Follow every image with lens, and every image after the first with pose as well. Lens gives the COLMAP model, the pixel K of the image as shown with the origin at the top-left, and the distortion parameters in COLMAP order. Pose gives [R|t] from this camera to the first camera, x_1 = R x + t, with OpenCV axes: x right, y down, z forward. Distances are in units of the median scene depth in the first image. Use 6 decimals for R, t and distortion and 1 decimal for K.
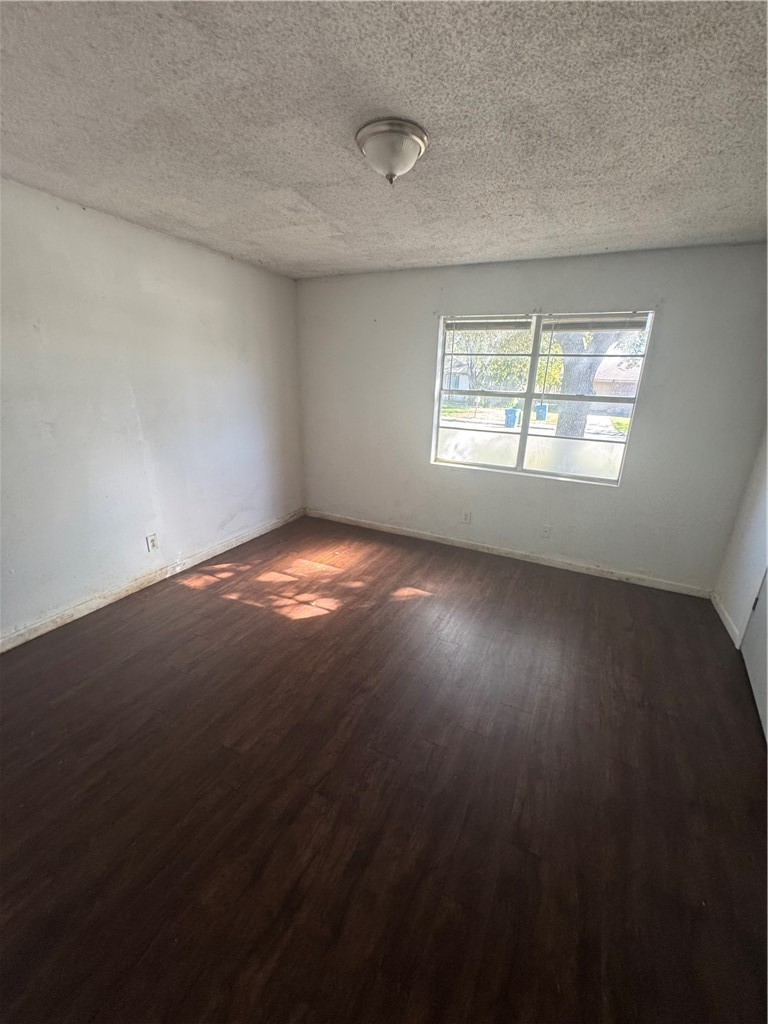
lens RADIAL K [[412.1, 0, 381.8], [0, 412.1, 510.3], [0, 0, 1]] dist [-0.001784, -0.001265]
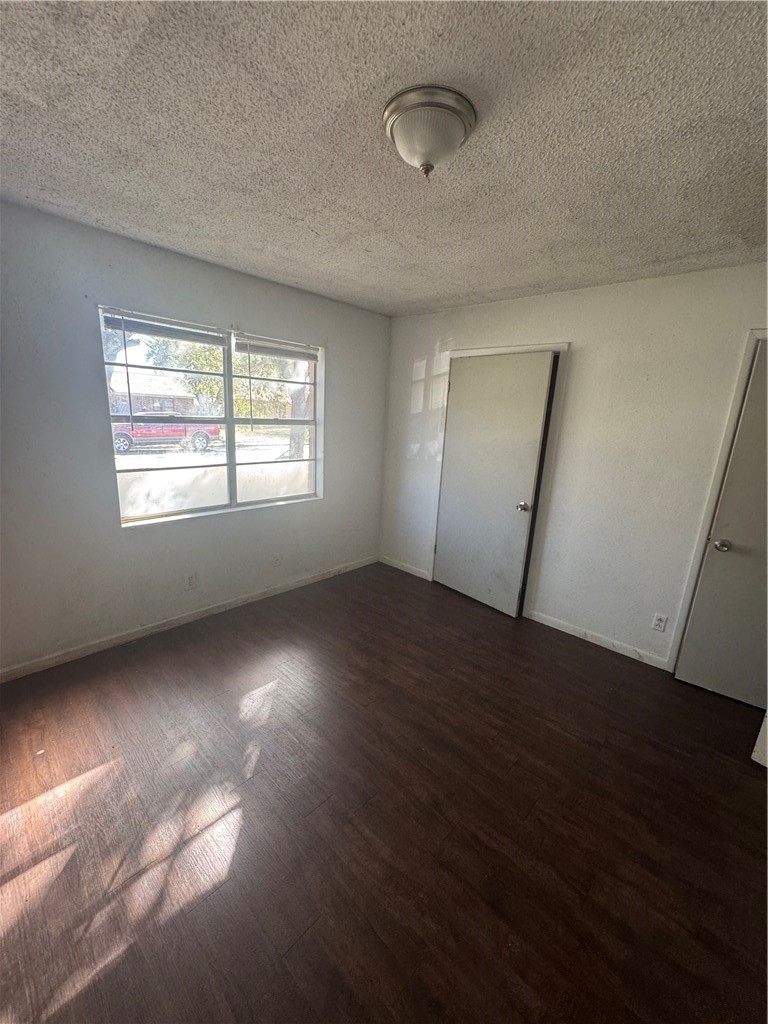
lens RADIAL K [[412.1, 0, 389.1], [0, 412.1, 511.5], [0, 0, 1]] dist [-0.001784, -0.001265]
pose [[0.283322, -0.244007, 0.927464, -0.580625], [0.254896, 0.951466, 0.172456, -0.228916], [-0.924530, 0.187546, 0.331768, 0.617599]]
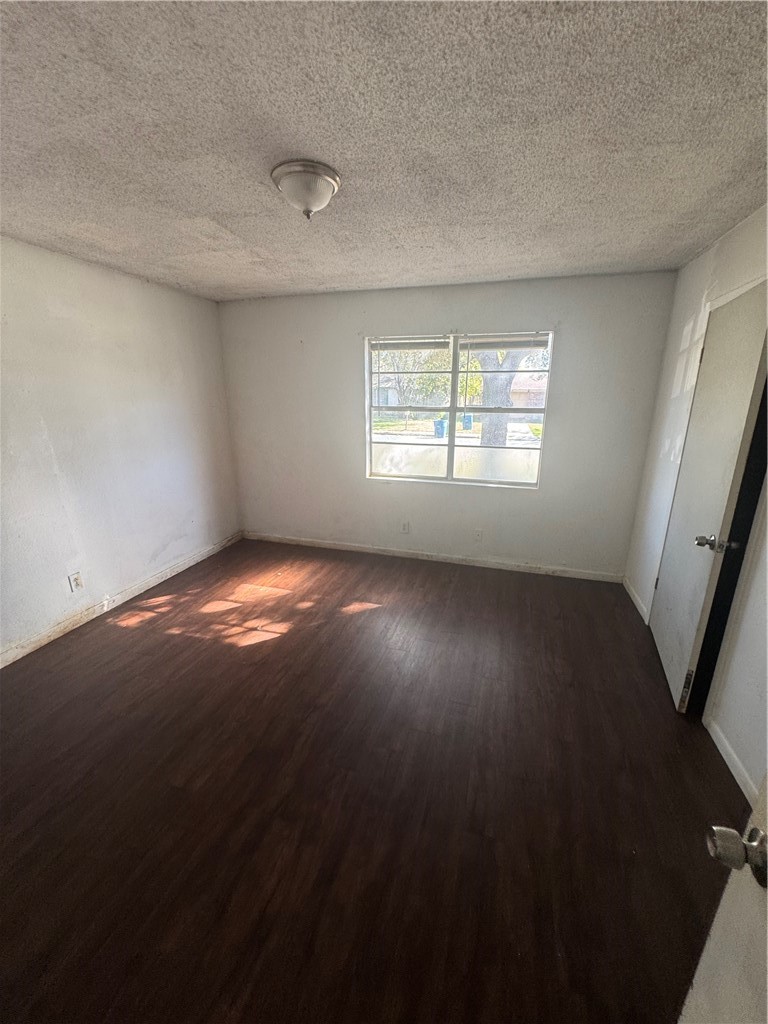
lens RADIAL K [[412.1, 0, 383.3], [0, 412.1, 511.3], [0, 0, 1]] dist [-0.001784, -0.001265]
pose [[0.986005, -0.072893, 0.149937, -0.000739], [0.077522, 0.996671, -0.025256, -0.002902], [-0.147597, 0.036526, 0.988373, -0.029687]]
